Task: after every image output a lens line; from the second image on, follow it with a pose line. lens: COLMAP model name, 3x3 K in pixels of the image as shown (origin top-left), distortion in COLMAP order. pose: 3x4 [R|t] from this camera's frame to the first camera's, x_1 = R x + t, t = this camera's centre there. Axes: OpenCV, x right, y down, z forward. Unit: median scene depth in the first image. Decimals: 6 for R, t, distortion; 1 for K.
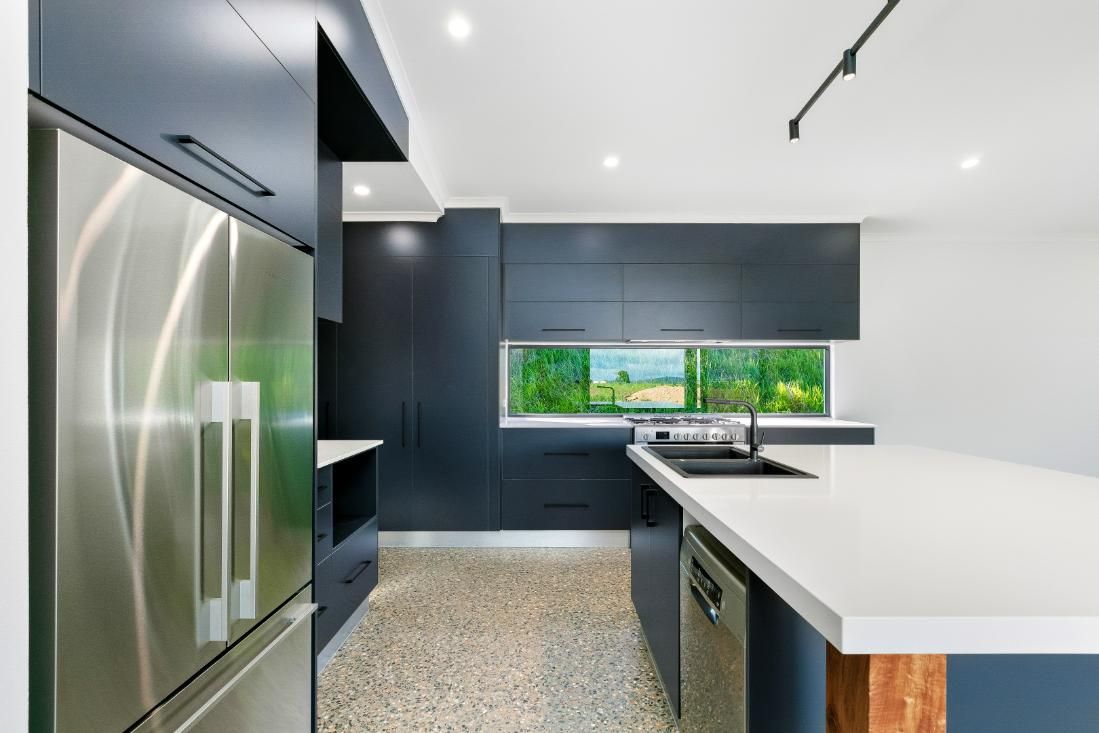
lens RADIAL K [[507.4, 0, 549.1], [0, 507.4, 384.9], [0, 0, 1]] dist [0.001208, 0.000071]
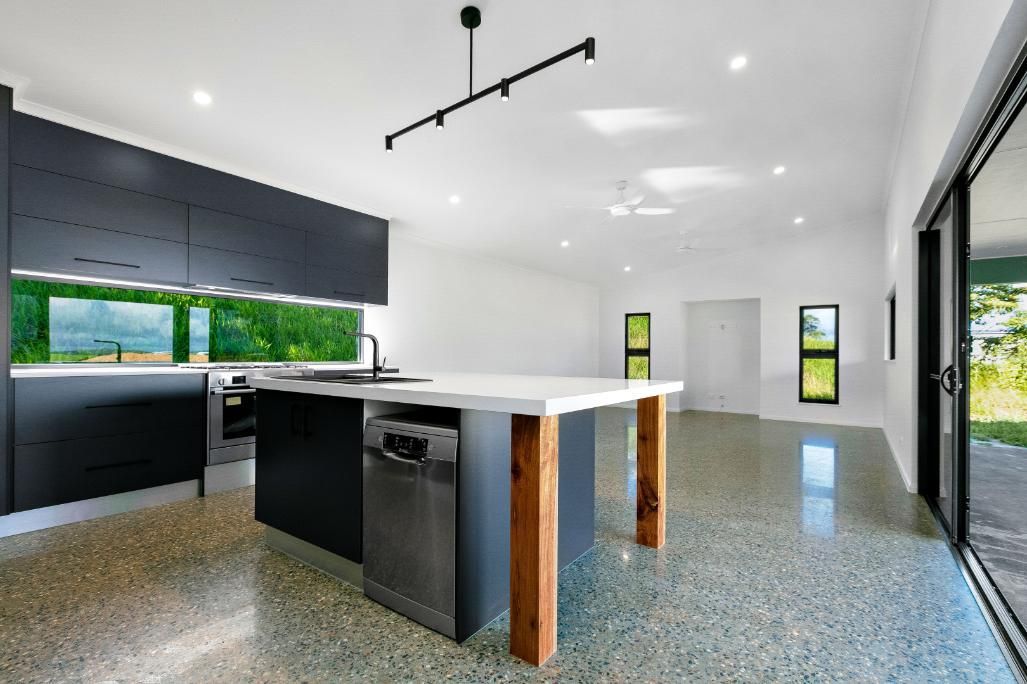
lens RADIAL K [[471.1, 0, 511.7], [0, 471.1, 354.3], [0, 0, 1]] dist [0.001564, 0.000178]
pose [[0.588835, 0.006595, 0.808226, -0.226728], [-0.002927, 0.999978, -0.006027, 0.051348], [-0.808248, 0.001183, 0.588841, -0.019566]]
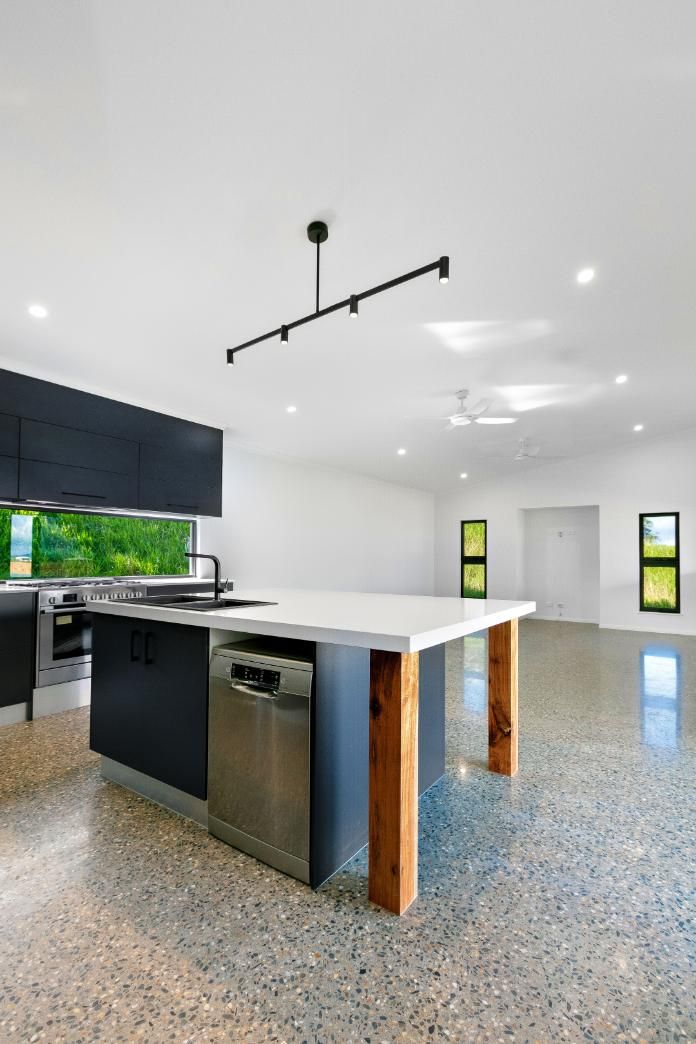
lens RADIAL K [[482.0, 0, 345.2], [0, 482.0, 548.6], [0, 0, 1]] dist [0.001208, 0.000071]
pose [[0.579860, 0.020538, 0.814457, -0.236194], [0.000781, 0.999668, -0.025765, 0.027119], [-0.814716, 0.015576, 0.579651, 0.006976]]
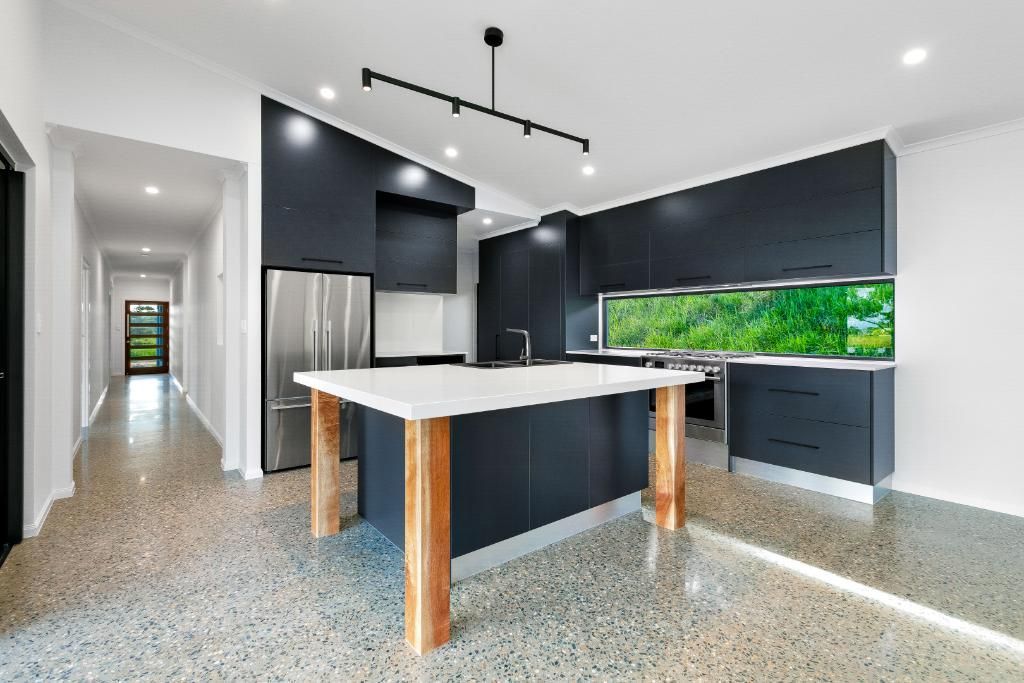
lens RADIAL K [[468.5, 0, 529.4], [0, 468.5, 327.6], [0, 0, 1]] dist [0.003698, 0.000354]
pose [[0.640465, 0.002691, -0.767982, 0.949805], [-0.005753, 0.999983, -0.001294, 0.012108], [0.767966, 0.005247, 0.640470, 0.002741]]
